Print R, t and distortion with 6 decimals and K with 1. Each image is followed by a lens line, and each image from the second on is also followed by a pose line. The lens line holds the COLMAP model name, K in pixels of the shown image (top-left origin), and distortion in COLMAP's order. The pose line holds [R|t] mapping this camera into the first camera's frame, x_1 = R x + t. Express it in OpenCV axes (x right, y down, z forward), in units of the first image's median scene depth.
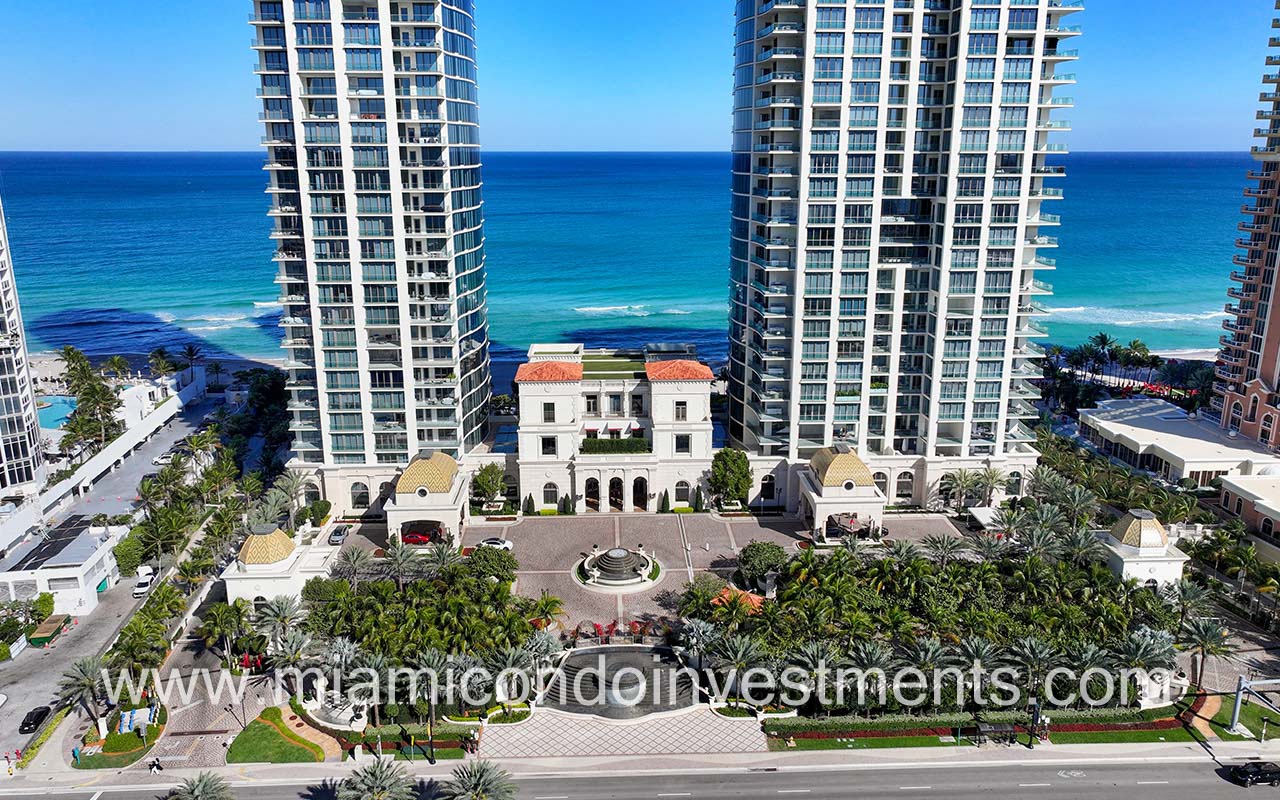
lens RADIAL K [[917.6, 0, 638.6], [0, 917.6, 382.3], [0, 0, 1]] dist [0.011273, -0.000542]
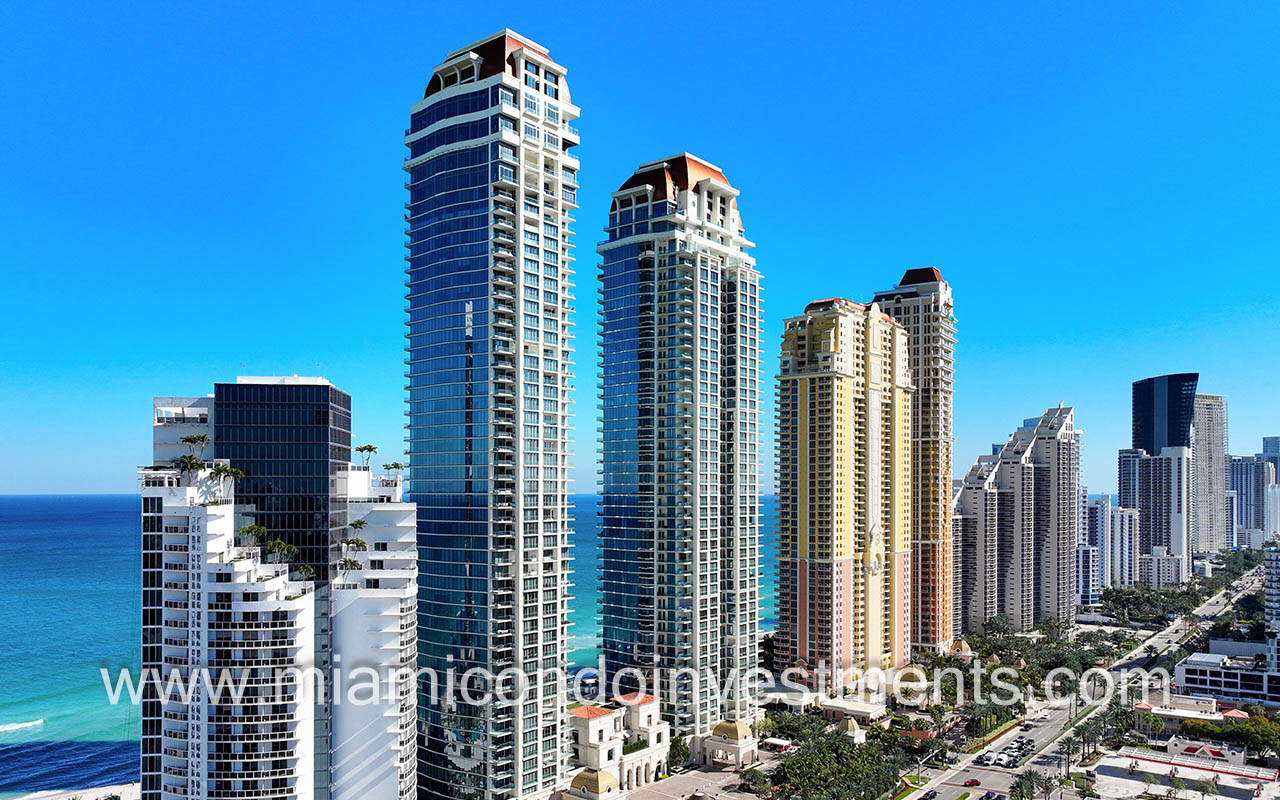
lens RADIAL K [[937.0, 0, 643.0], [0, 937.0, 495.3], [0, 0, 1]] dist [-0.005020, -0.002028]
pose [[0.654729, -0.003970, 0.755853, -1.389954], [0.187420, 0.969611, -0.157254, -0.113297], [-0.732259, 0.244621, 0.635576, -0.248455]]
